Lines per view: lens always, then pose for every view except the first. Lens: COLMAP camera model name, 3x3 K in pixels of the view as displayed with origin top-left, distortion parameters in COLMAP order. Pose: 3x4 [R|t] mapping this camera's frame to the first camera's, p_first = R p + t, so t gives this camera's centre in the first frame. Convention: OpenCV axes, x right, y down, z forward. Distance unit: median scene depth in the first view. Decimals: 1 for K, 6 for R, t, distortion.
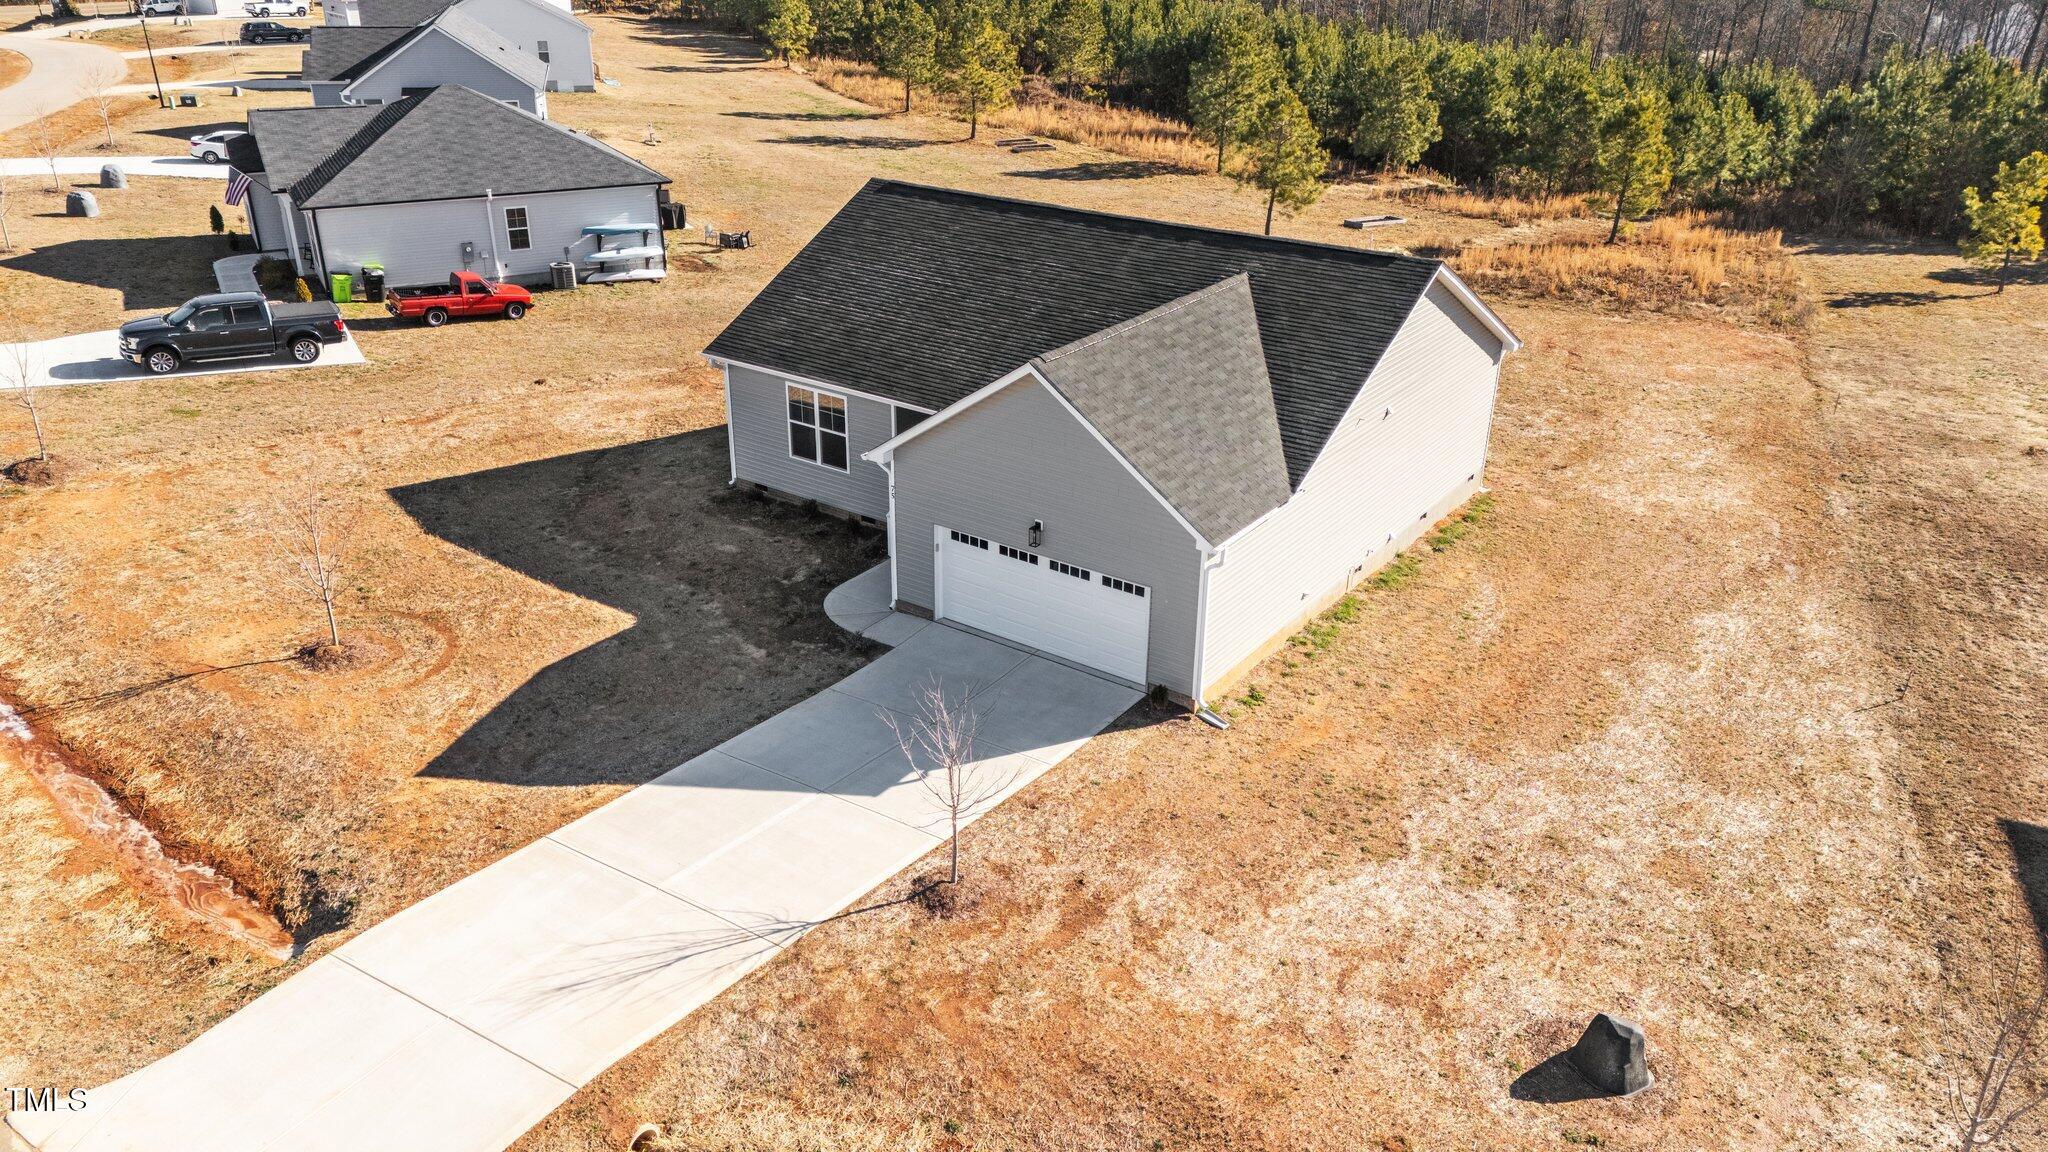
lens RADIAL K [[1493.6, 0, 1024.0], [0, 1493.6, 576.0], [0, 0, 1]] dist [0.073062, -0.077477]
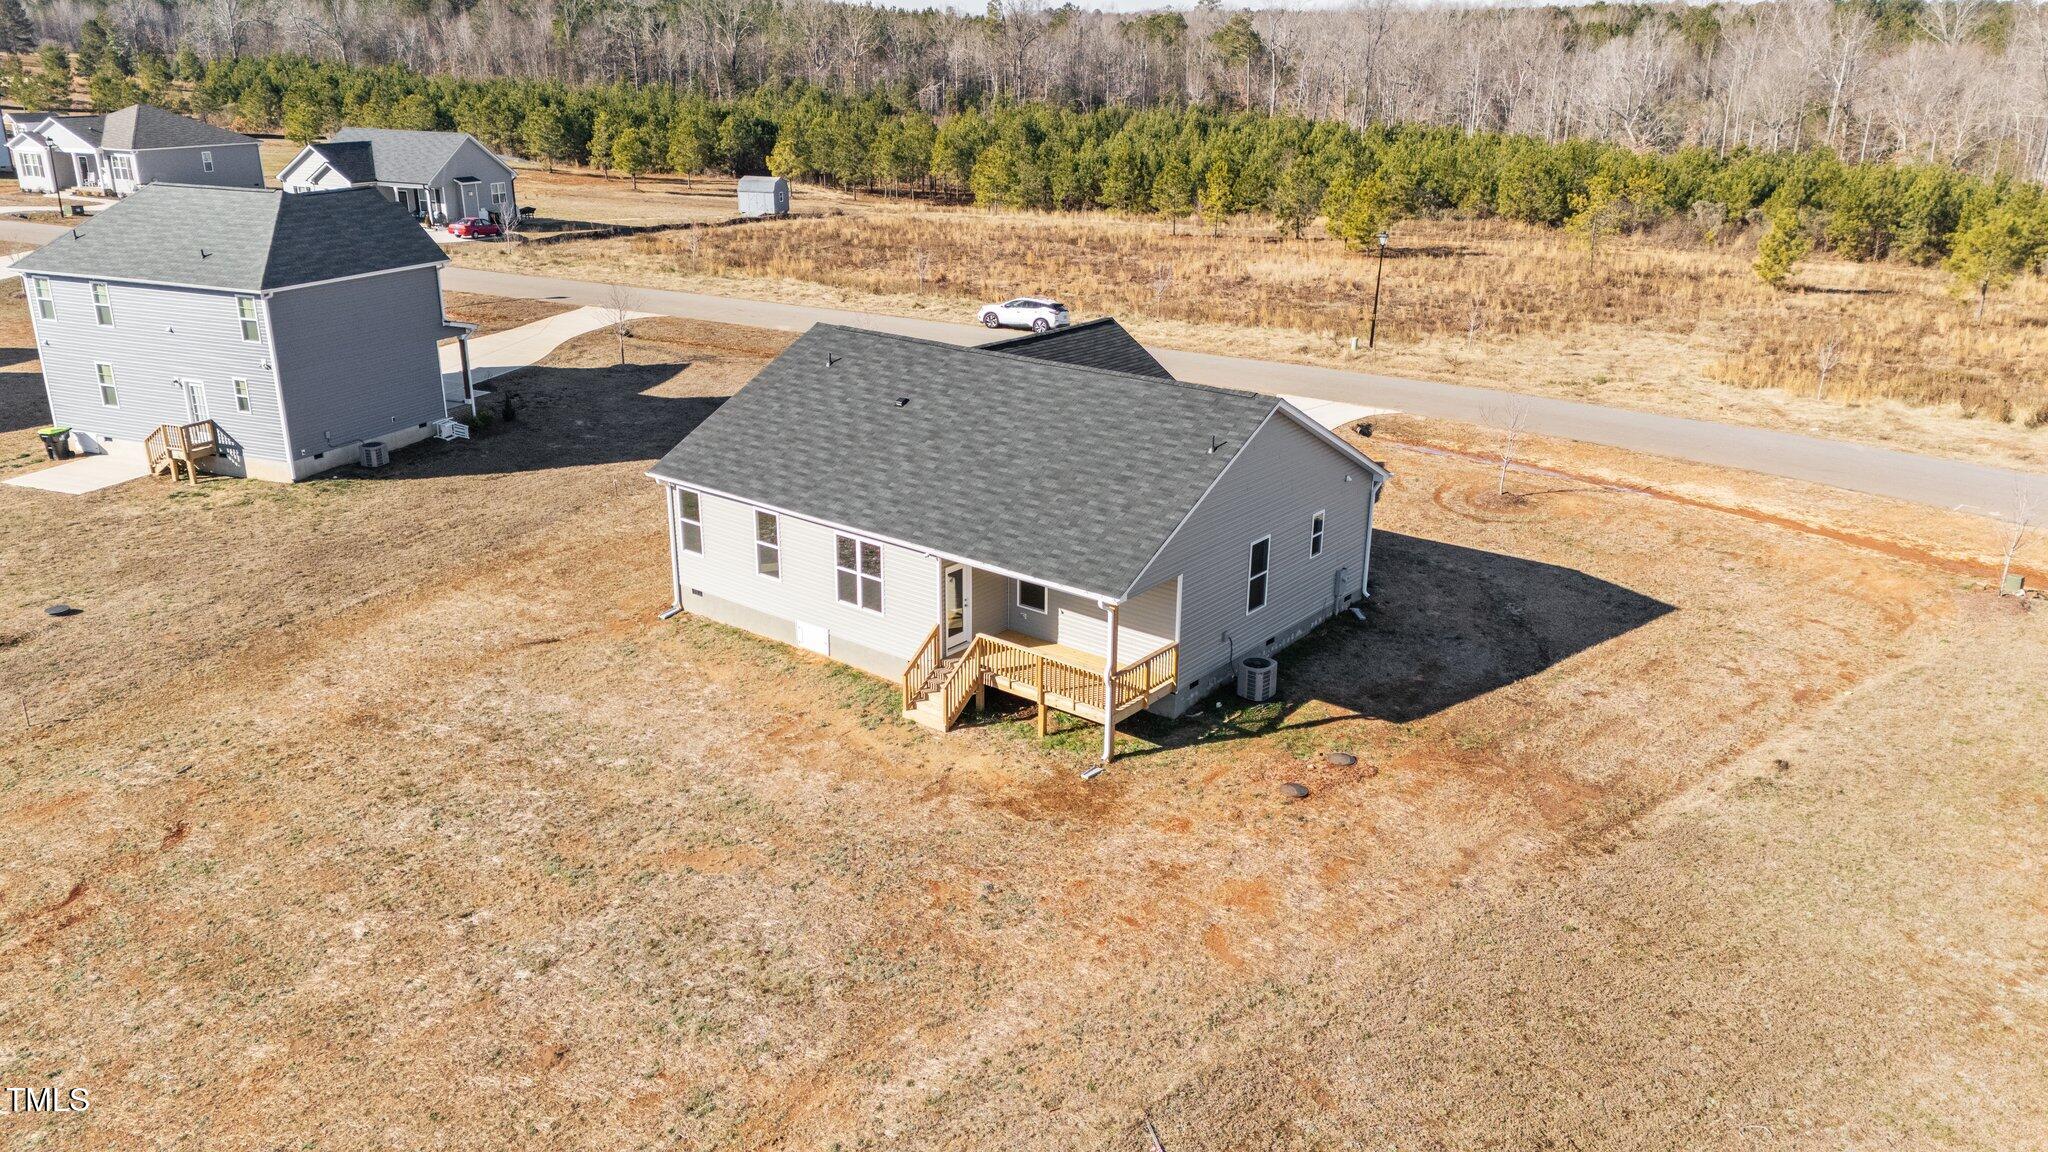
lens RADIAL K [[1493.6, 0, 1024.0], [0, 1493.6, 576.0], [0, 0, 1]] dist [0.073062, -0.077477]
pose [[-0.997755, -0.041451, 0.052600, 0.002823], [0.007261, 0.713839, 0.700273, -0.902287], [-0.066575, 0.699082, -0.711935, 1.902654]]
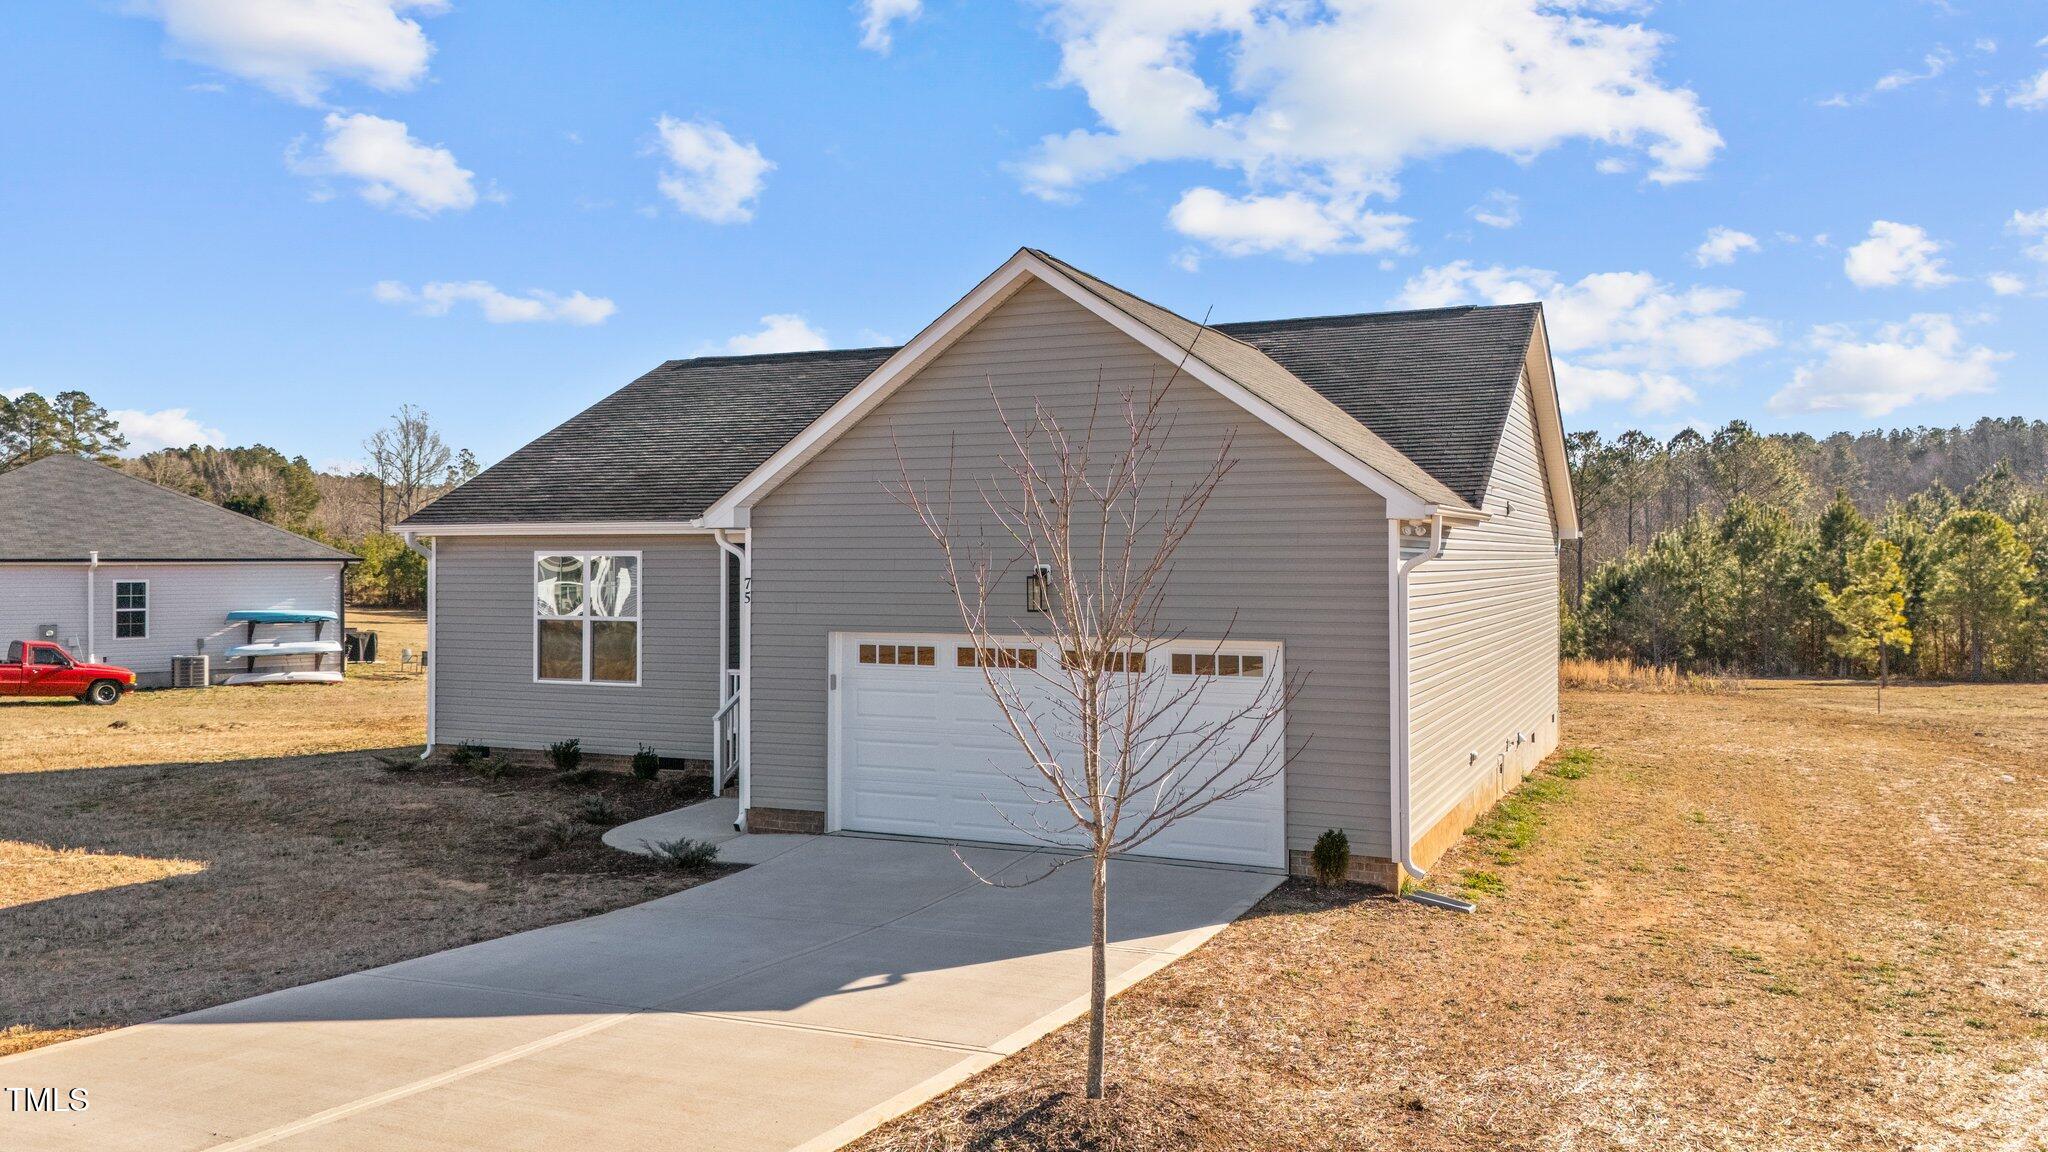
lens RADIAL K [[1516.1, 0, 1022.6], [0, 1516.1, 563.8], [0, 0, 1]] dist [0.064004, -0.065917]
pose [[0.982853, -0.015672, 0.183723, -0.076970], [0.090842, 0.908229, -0.408495, 0.145749], [-0.160461, 0.418181, 0.894079, 0.409725]]
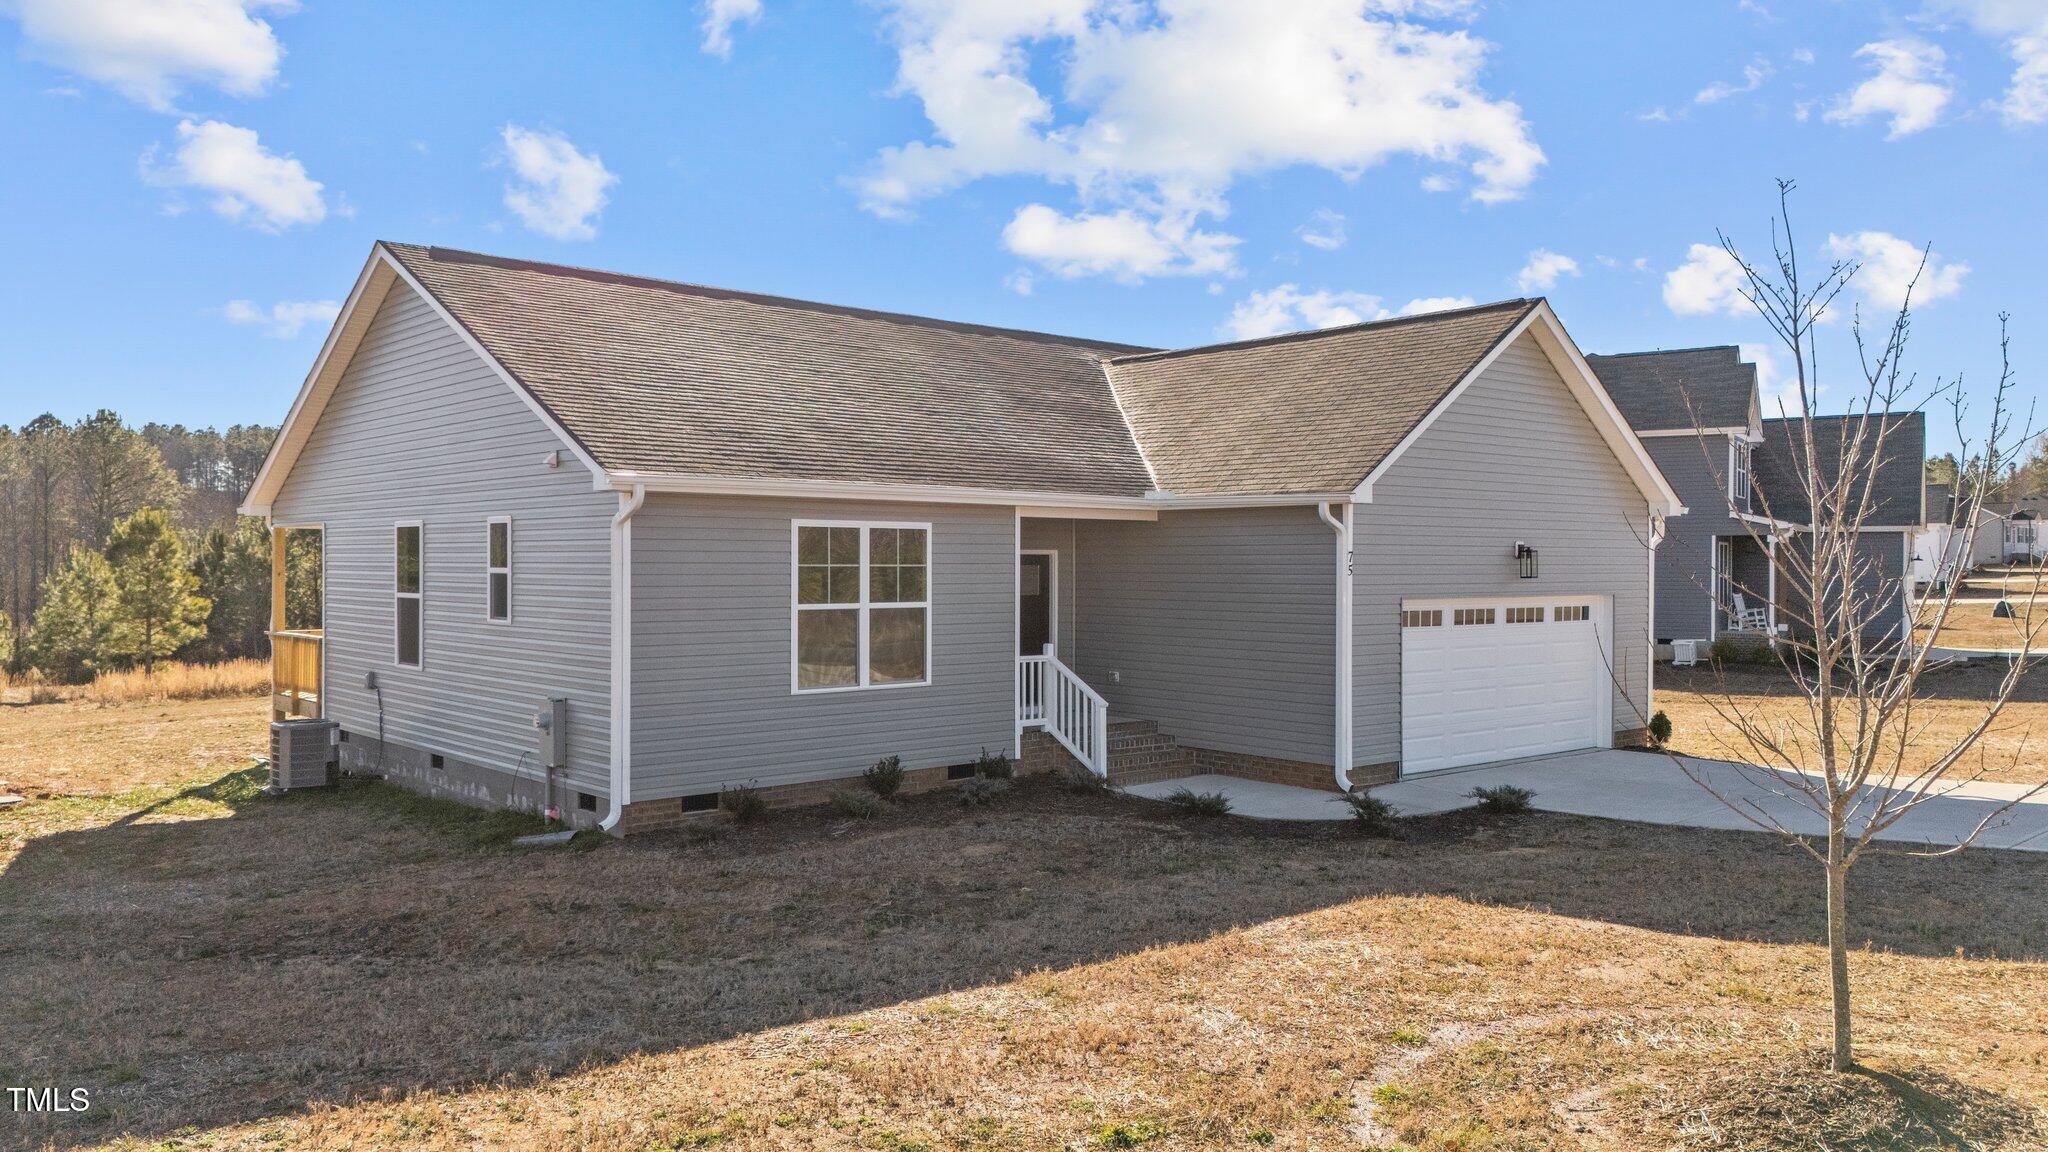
lens RADIAL K [[1516.1, 0, 1022.6], [0, 1516.1, 563.8], [0, 0, 1]] dist [0.064004, -0.065917]
pose [[0.242170, -0.014145, 0.970131, -0.584829], [0.408385, 0.908490, -0.088697, -0.047412], [-0.880100, 0.417666, 0.225786, 0.831865]]
